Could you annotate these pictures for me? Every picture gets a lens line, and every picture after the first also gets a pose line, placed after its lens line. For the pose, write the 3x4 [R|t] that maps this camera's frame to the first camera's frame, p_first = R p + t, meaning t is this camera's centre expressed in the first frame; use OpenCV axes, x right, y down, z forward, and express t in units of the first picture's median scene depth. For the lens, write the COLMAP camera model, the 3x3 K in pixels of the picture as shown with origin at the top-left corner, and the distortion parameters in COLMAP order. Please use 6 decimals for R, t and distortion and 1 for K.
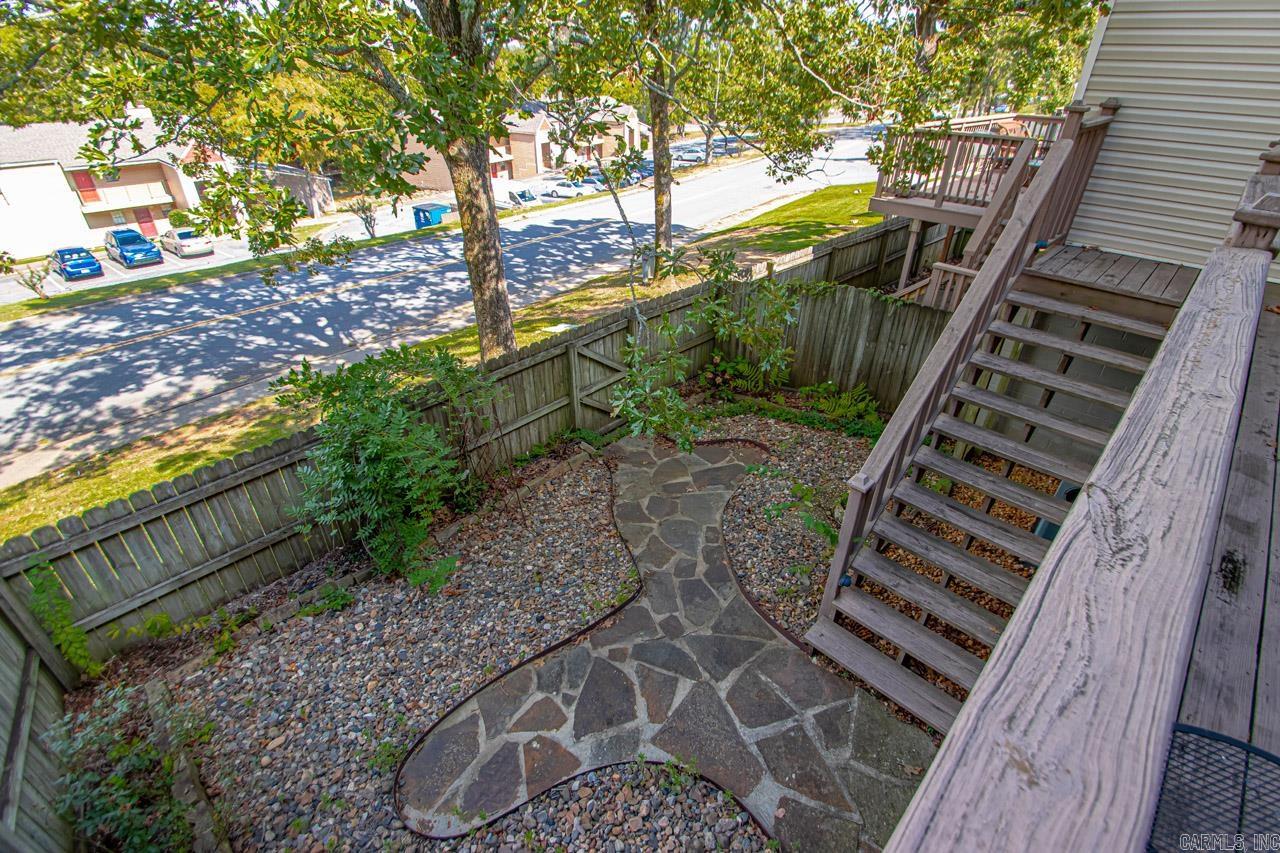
lens RADIAL K [[598.3, 0, 639.8], [0, 598.3, 429.9], [0, 0, 1]] dist [0.013866, -0.015834]
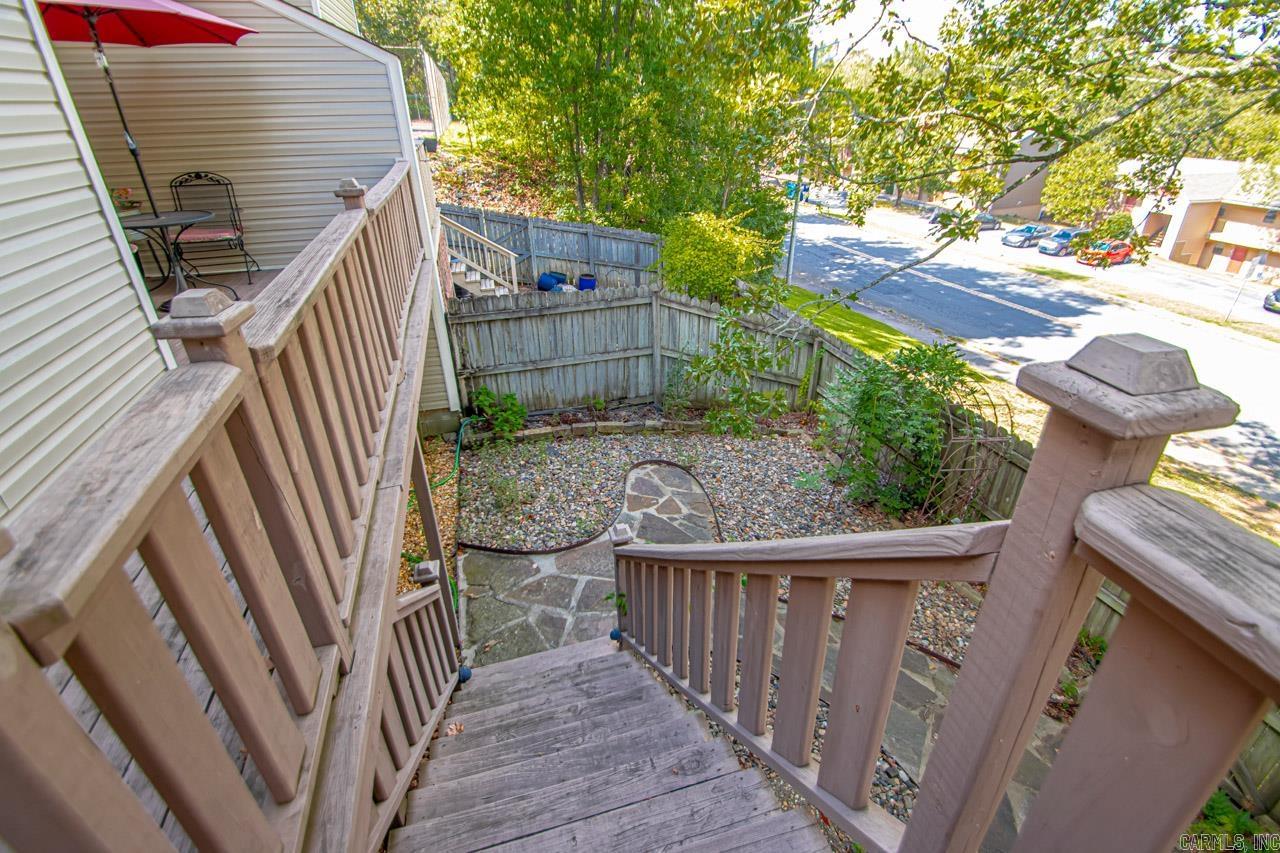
lens RADIAL K [[598.3, 0, 642.2], [0, 598.3, 423.2], [0, 0, 1]] dist [0.013866, -0.015834]
pose [[-0.512939, 0.391394, -0.764006, 0.316600], [-0.446910, 0.638124, 0.626953, -0.198775], [0.732916, 0.663030, -0.152401, 0.330000]]
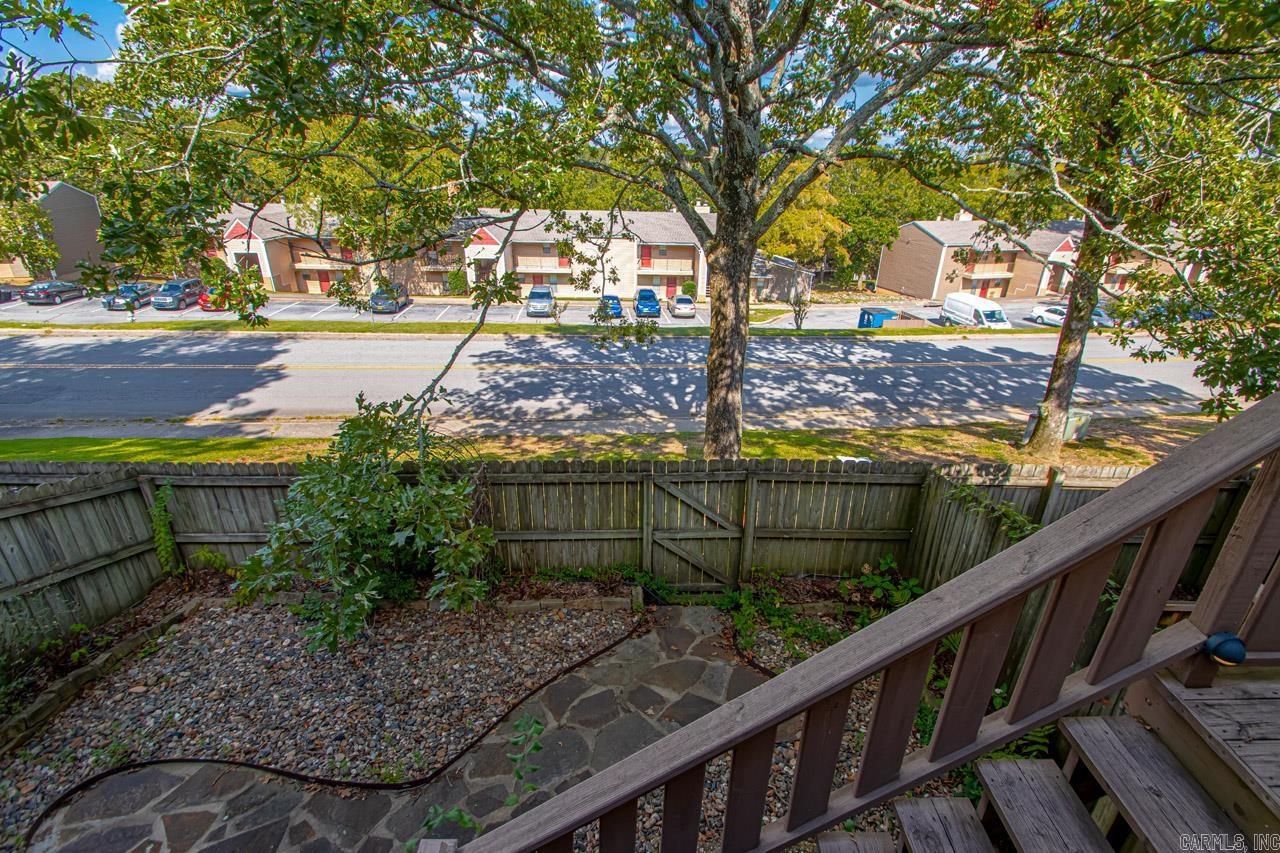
lens RADIAL K [[598.3, 0, 658.3], [0, 598.3, 416.7], [0, 0, 1]] dist [0.013866, -0.015834]
pose [[0.704614, 0.275905, -0.653755, 0.243820], [-0.383260, 0.923344, -0.023395, -0.114542], [0.597186, 0.267043, 0.756344, 0.182078]]
